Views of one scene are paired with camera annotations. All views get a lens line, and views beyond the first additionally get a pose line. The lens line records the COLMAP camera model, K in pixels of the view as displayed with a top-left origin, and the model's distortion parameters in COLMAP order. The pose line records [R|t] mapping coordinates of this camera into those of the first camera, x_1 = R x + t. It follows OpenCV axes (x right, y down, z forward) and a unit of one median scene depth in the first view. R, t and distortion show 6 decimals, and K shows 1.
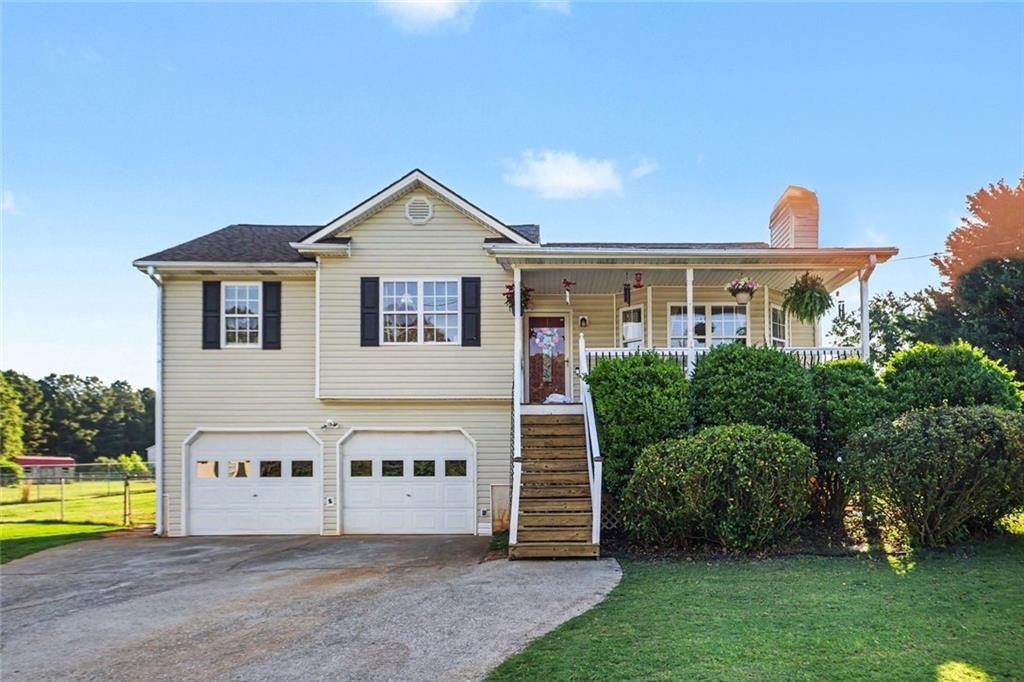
lens RADIAL K [[492.6, 0, 512.1], [0, 492.6, 387.2], [0, 0, 1]] dist [-0.001073, -0.000241]
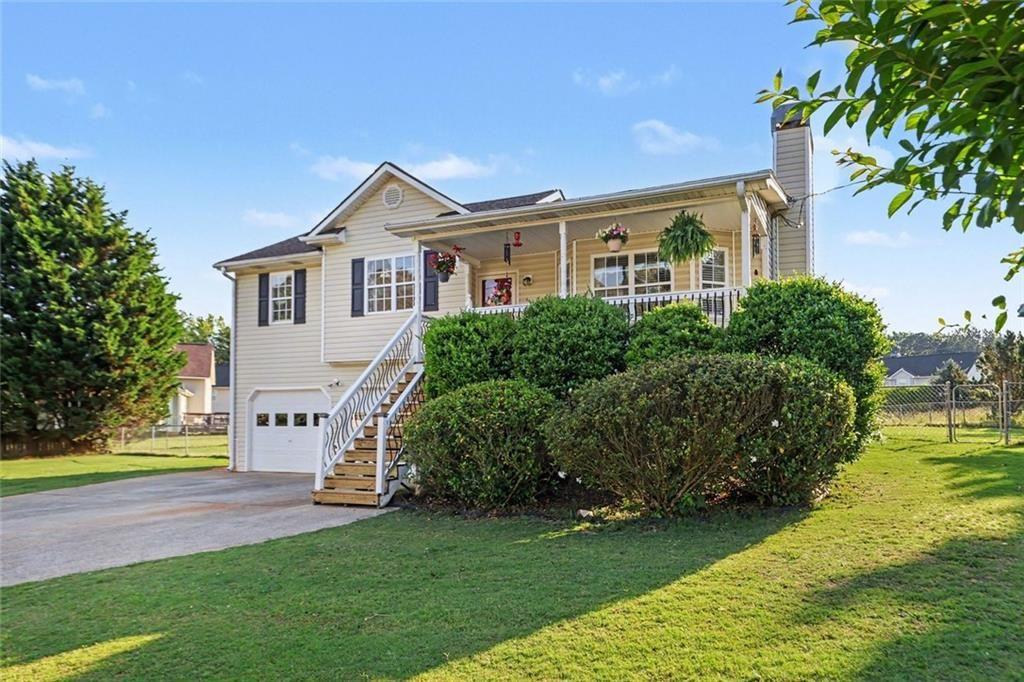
lens RADIAL K [[458.0, 0, 516.8], [0, 458.0, 335.3], [0, 0, 1]] dist [-0.000779, -0.000303]
pose [[0.950524, -0.049454, -0.306688, 0.403823], [0.044145, 0.998731, -0.024227, 0.005004], [0.307497, 0.009490, 0.951502, 0.070026]]
